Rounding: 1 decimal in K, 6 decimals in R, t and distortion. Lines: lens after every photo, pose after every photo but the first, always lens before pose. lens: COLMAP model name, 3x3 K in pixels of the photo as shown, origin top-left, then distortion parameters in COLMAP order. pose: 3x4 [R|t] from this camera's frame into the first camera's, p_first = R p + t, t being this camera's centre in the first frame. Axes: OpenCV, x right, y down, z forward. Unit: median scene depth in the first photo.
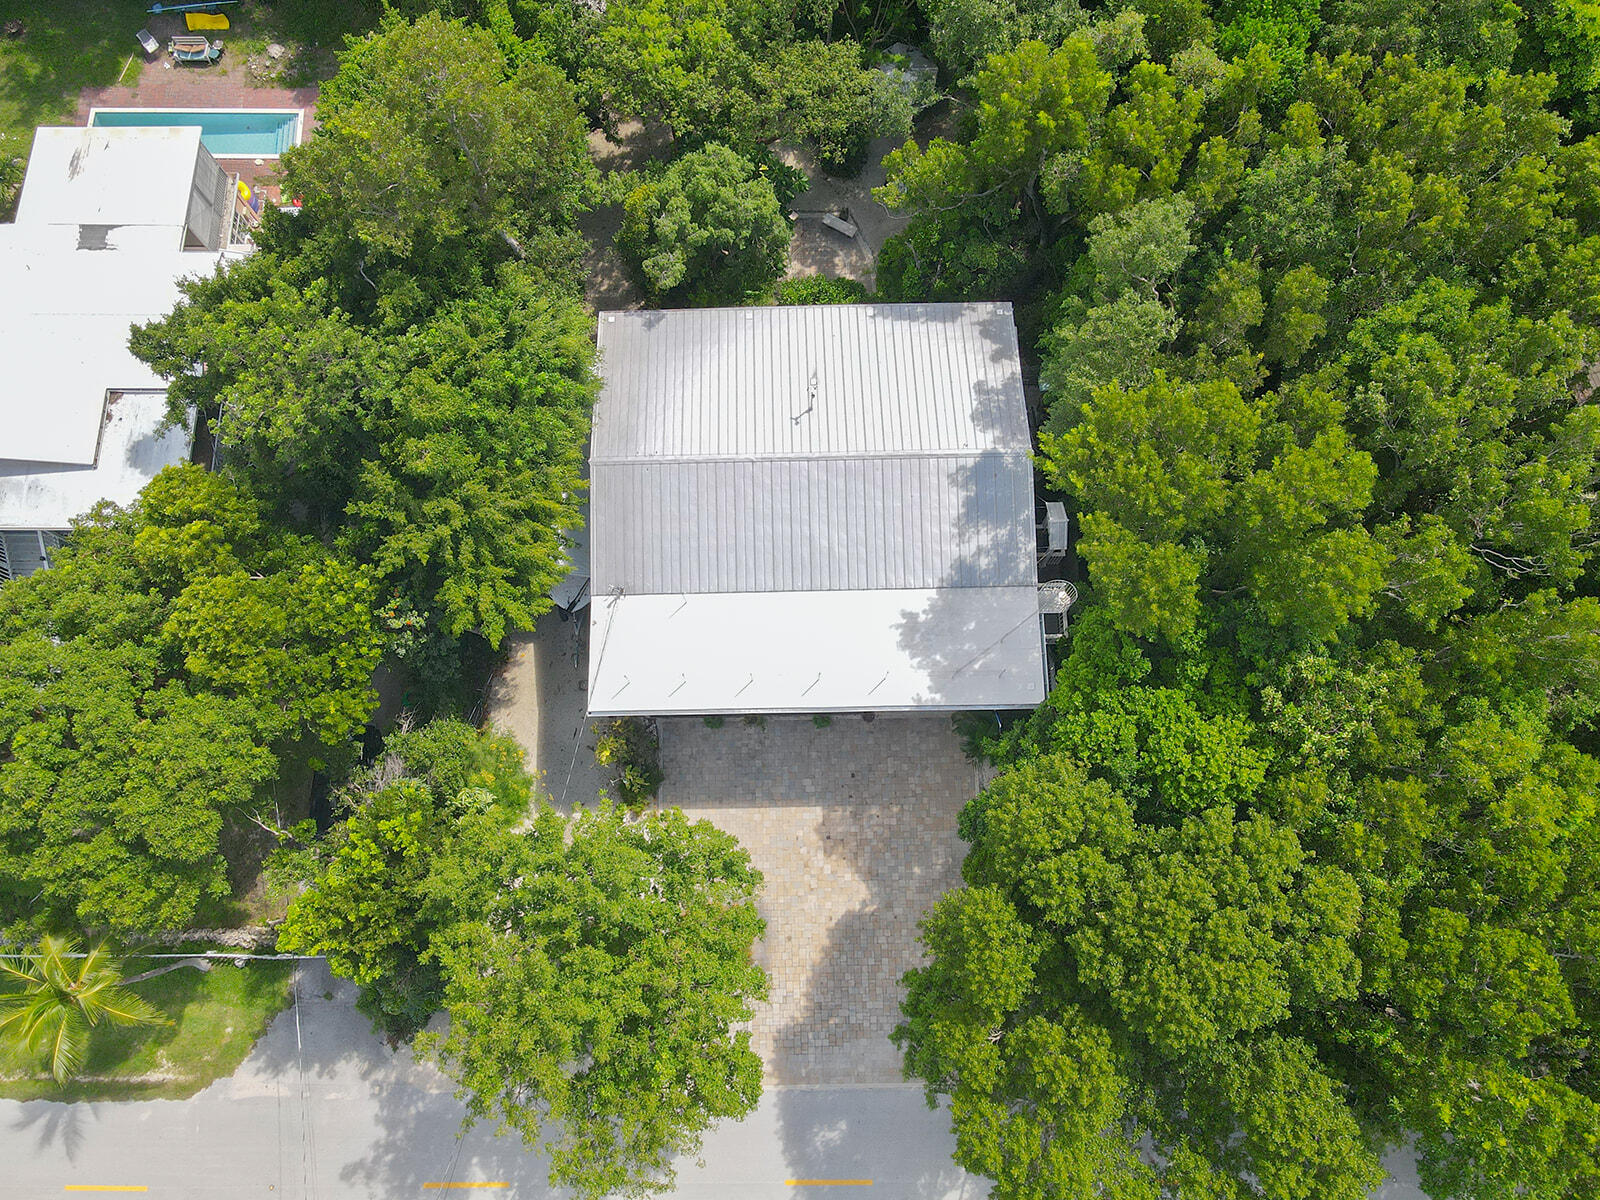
lens RADIAL K [[1144.4, 0, 794.4], [0, 1144.4, 603.3], [0, 0, 1]] dist [-0.009027, -0.000098]
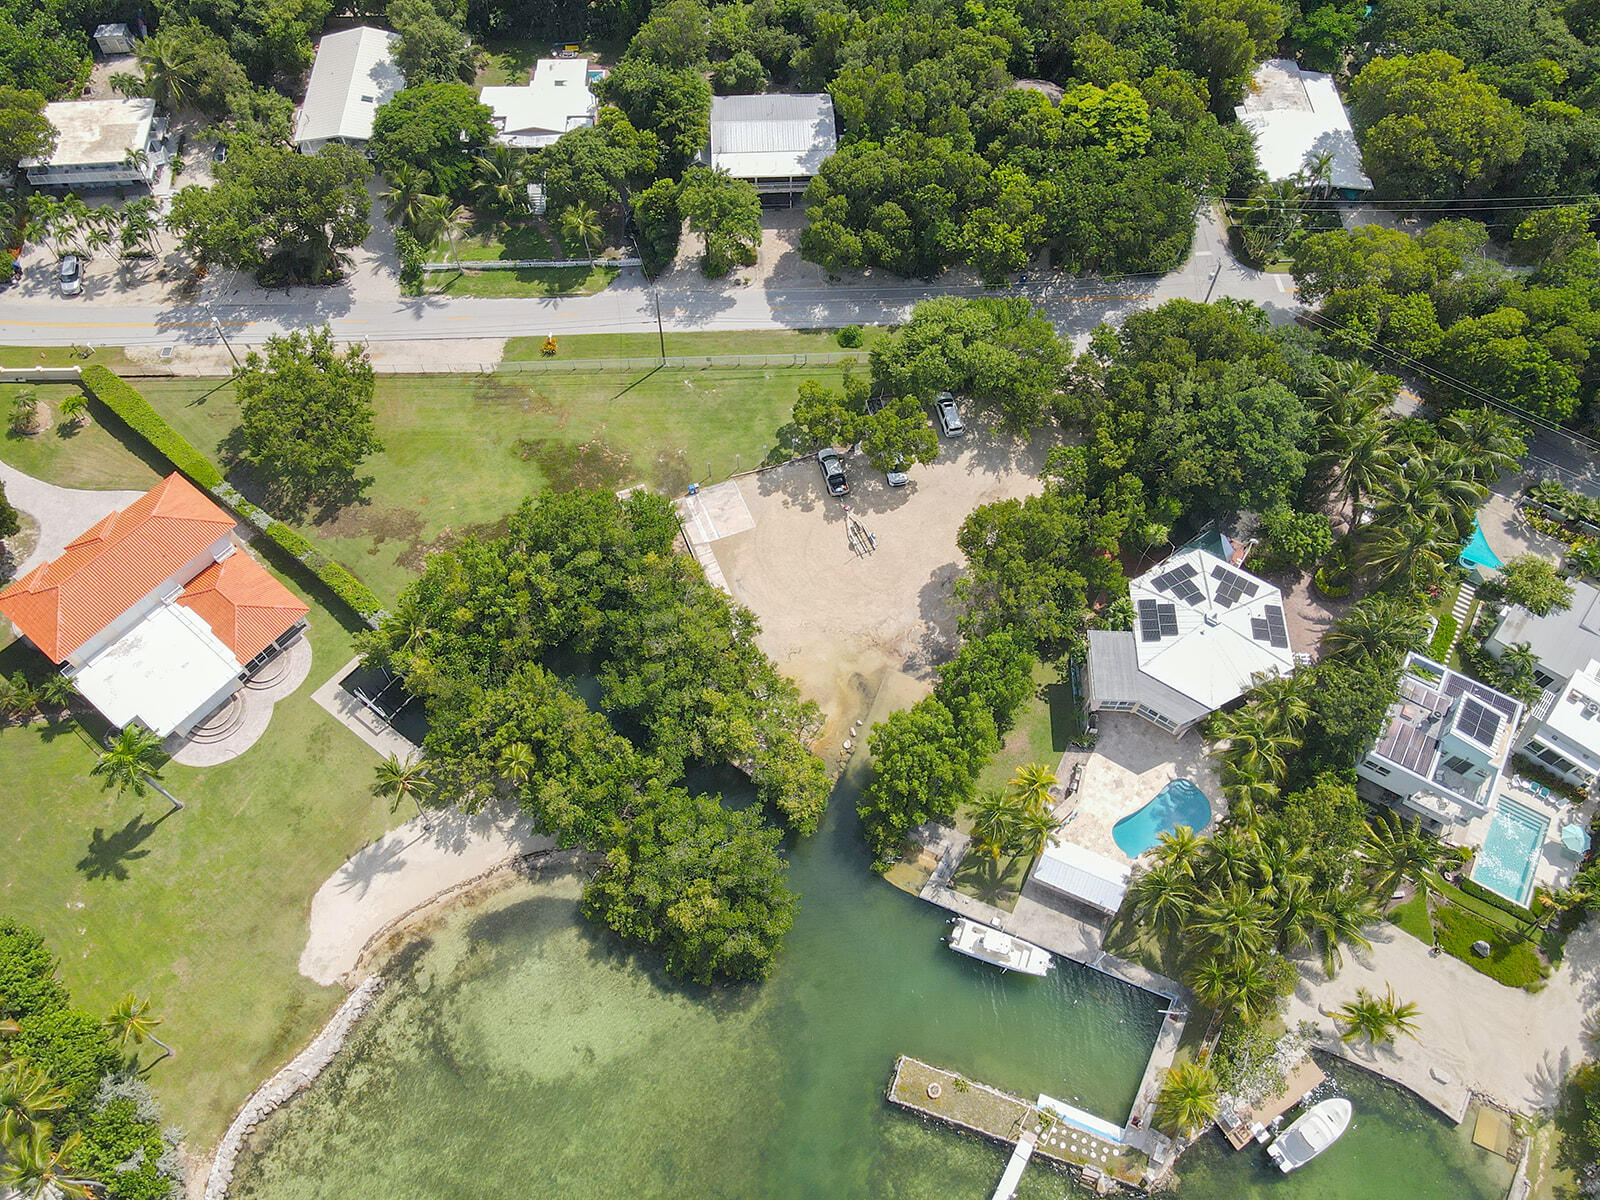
lens RADIAL K [[1131.0, 0, 751.4], [0, 1131.0, 638.4], [0, 0, 1]] dist [0.000817, 0.000739]
pose [[0.999938, -0.011009, 0.001538, -0.071880], [0.011076, 0.974924, -0.222260, 2.178676], [0.000948, 0.222264, 0.974986, -2.039497]]
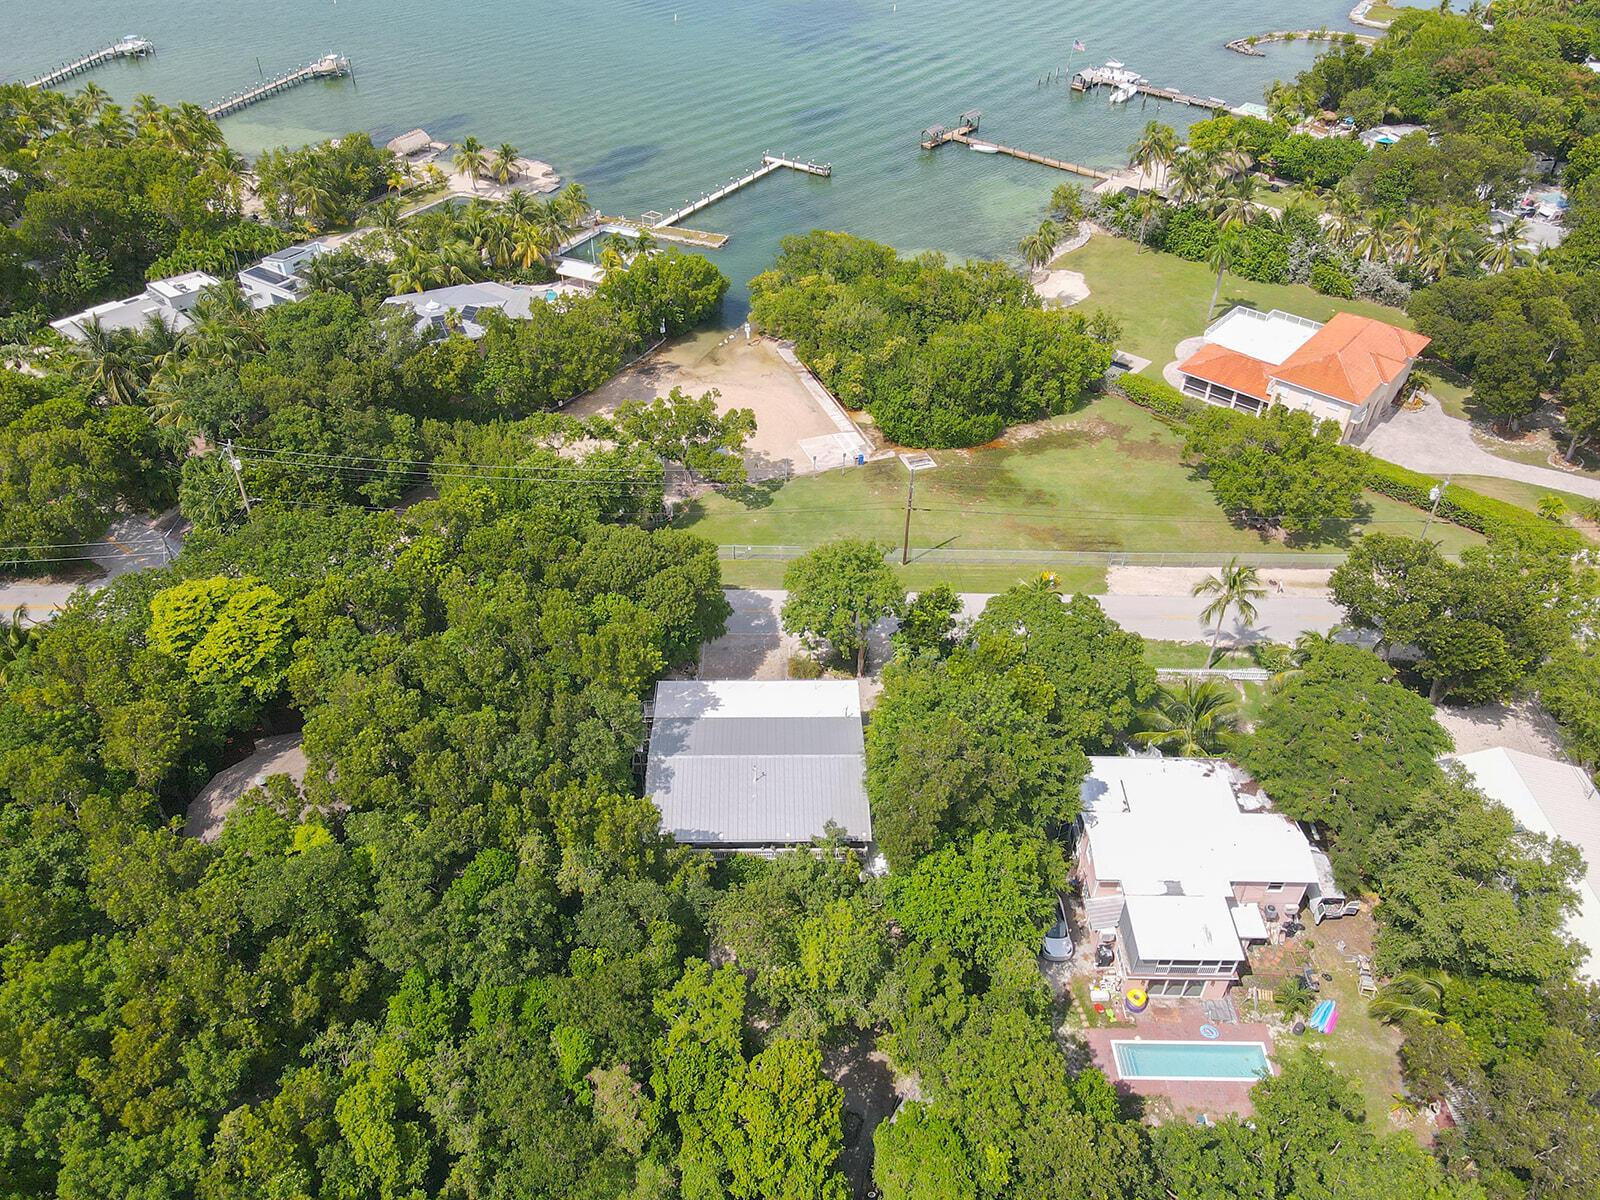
lens RADIAL K [[1144.4, 0, 794.4], [0, 1144.4, 603.3], [0, 0, 1]] dist [-0.009027, -0.000098]
pose [[-0.999944, -0.010493, -0.001501, -0.044733], [0.003048, -0.420254, 0.907401, -1.805587], [-0.010153, 0.907346, 0.420262, -0.102706]]
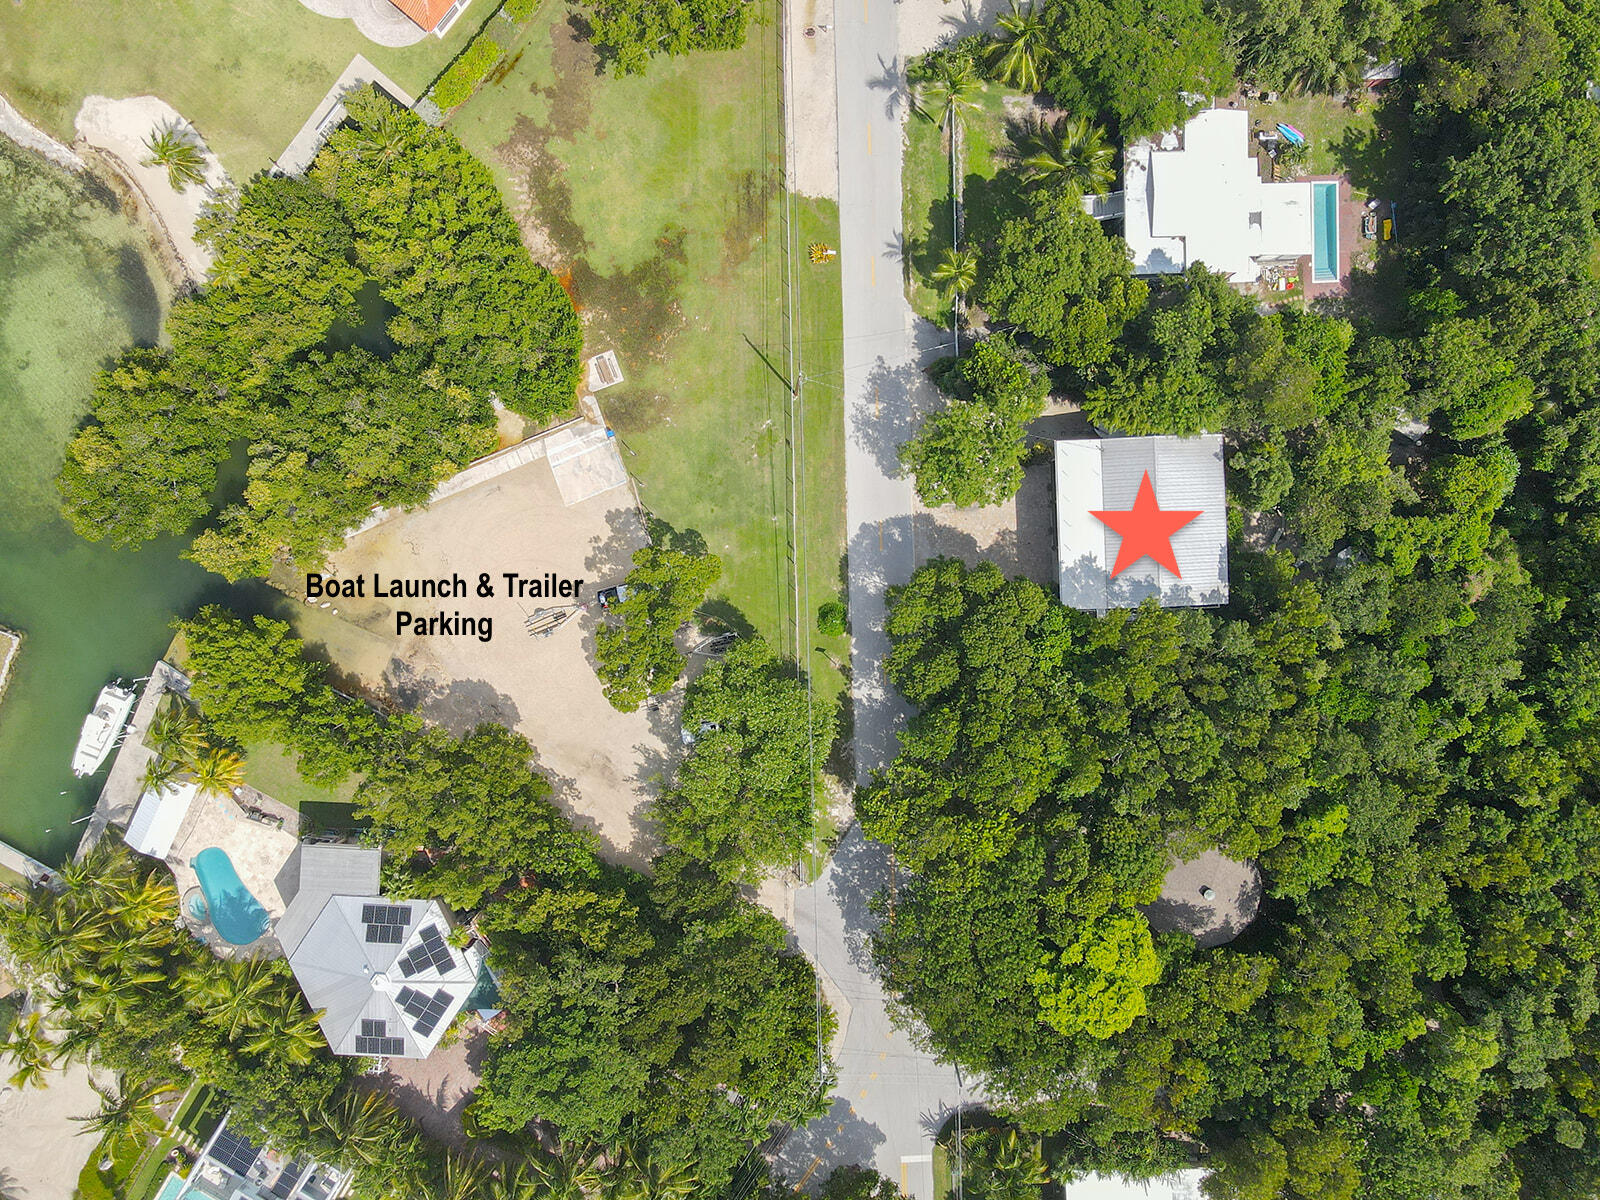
lens RADIAL K [[1101.9, 0, 794.6], [0, 1101.9, 561.8], [0, 0, 1]] dist [0.003223, -0.000420]
pose [[0.018226, 0.999807, 0.007398, 0.070620], [-0.961339, 0.015491, 0.274933, -0.020770], [0.274765, -0.012123, 0.961435, -1.581833]]
